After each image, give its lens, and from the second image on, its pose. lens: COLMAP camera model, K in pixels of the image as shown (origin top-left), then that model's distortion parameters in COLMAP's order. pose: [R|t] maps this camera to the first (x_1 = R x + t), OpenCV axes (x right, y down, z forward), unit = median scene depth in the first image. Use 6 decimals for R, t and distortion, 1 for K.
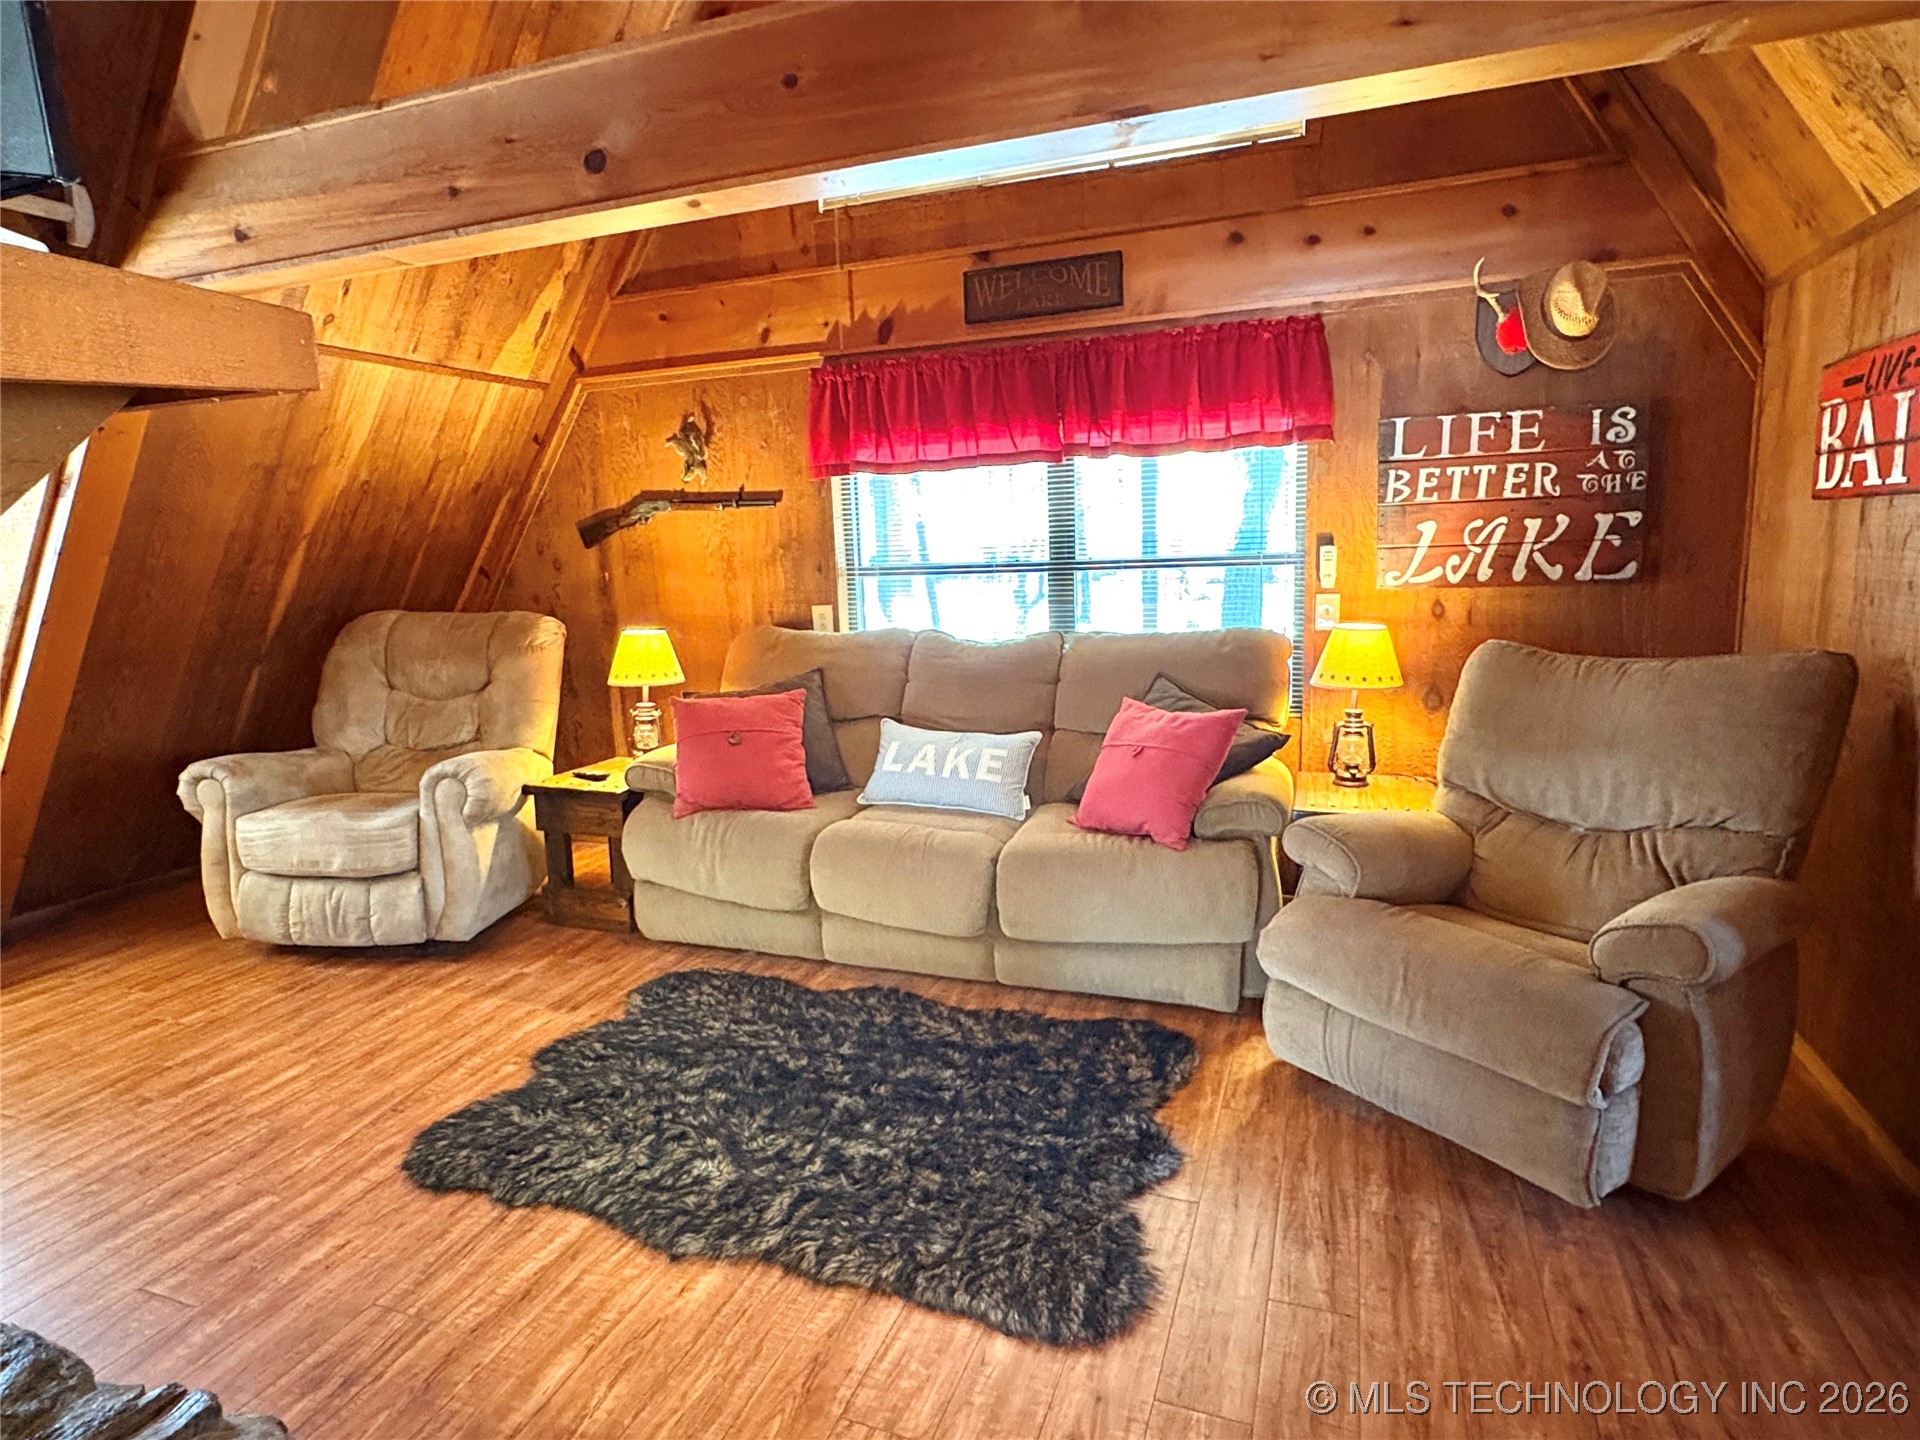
lens RADIAL K [[1062.5, 0, 955.0], [0, 1062.5, 725.7], [0, 0, 1]] dist [0.000820, -0.000288]
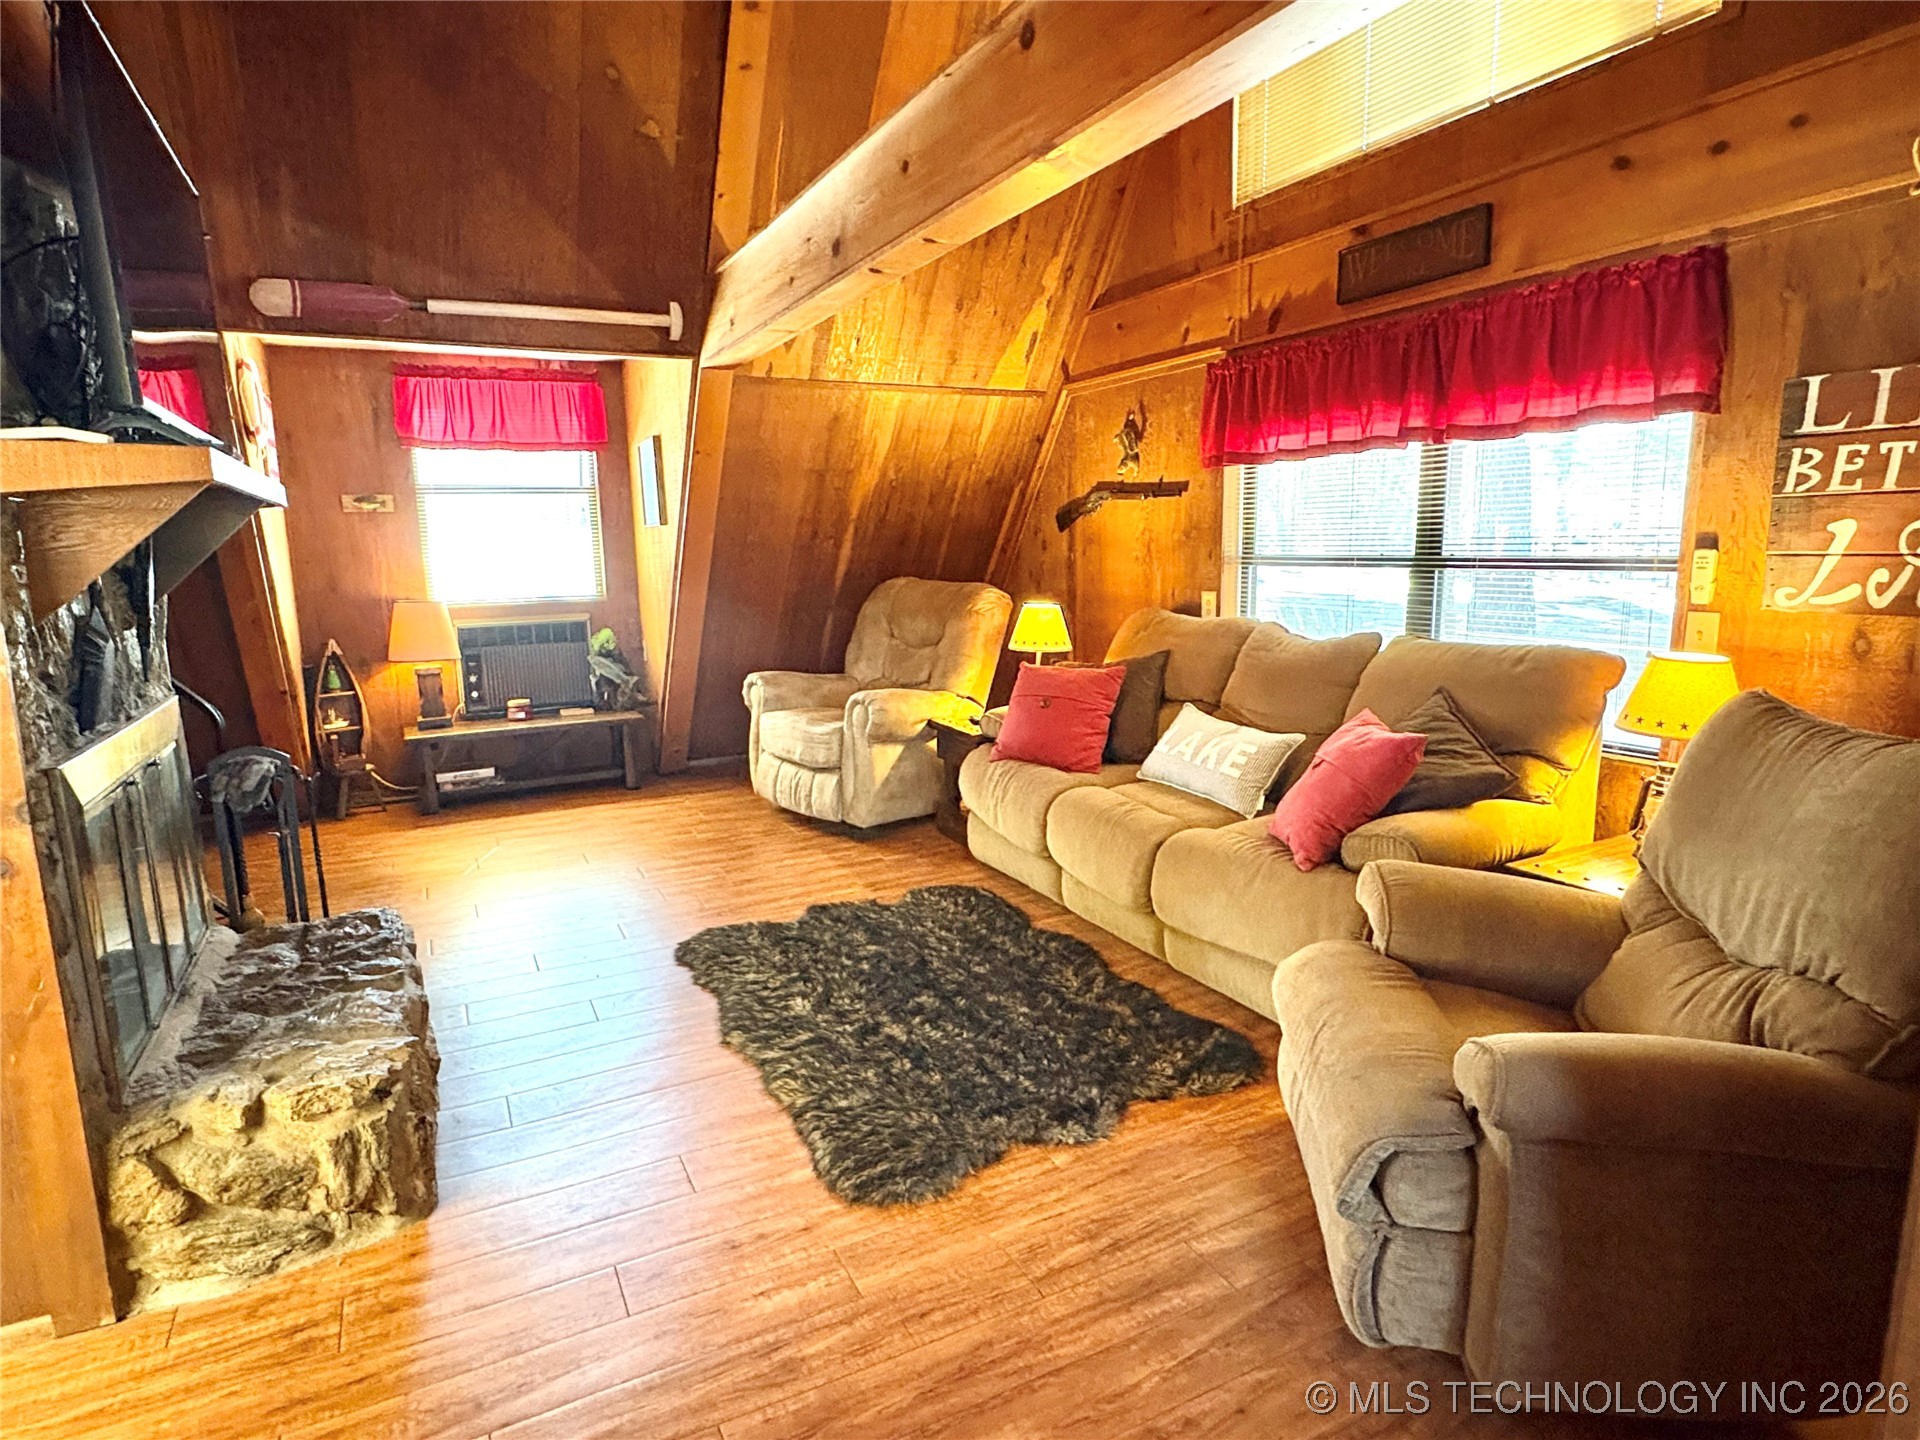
lens RADIAL K [[1062.5, 0, 955.0], [0, 1062.5, 725.7], [0, 0, 1]] dist [0.000820, -0.000288]
pose [[0.738384, 0.139011, -0.659898, 0.488130], [-0.123790, 0.989836, 0.070001, -0.031424], [0.662922, 0.030001, 0.748087, 0.076658]]
